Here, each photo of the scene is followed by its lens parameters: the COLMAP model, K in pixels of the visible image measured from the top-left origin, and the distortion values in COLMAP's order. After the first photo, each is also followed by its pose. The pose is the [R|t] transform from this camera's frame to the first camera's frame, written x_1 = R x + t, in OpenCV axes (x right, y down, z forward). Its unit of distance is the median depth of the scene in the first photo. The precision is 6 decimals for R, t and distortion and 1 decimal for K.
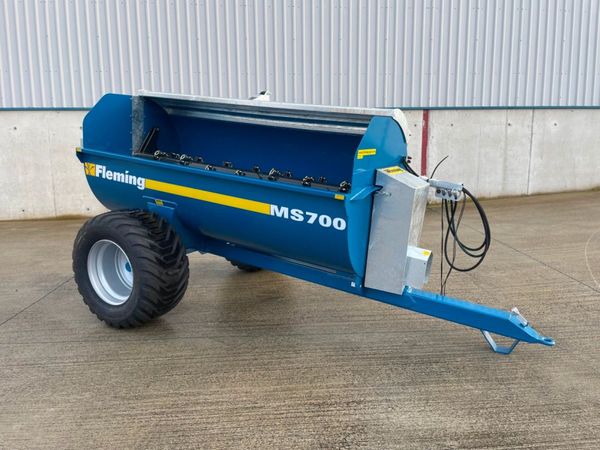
lens RADIAL K [[465.9, 0, 298.0], [0, 465.9, 219.8], [0, 0, 1]] dist [0.062791, -0.082854]
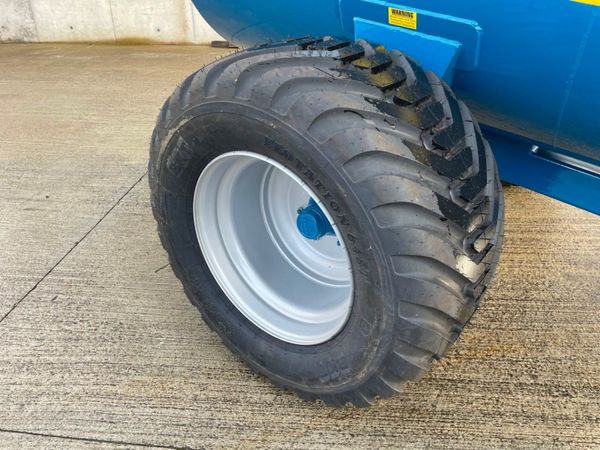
lens RADIAL K [[465.9, 0, 305.6], [0, 465.9, 224.1], [0, 0, 1]] dist [0.062791, -0.082854]
pose [[0.991077, 0.082958, -0.104329, -0.258147], [-0.041261, 0.935211, 0.351679, -0.014297], [0.126744, -0.344237, 0.930289, 0.538498]]
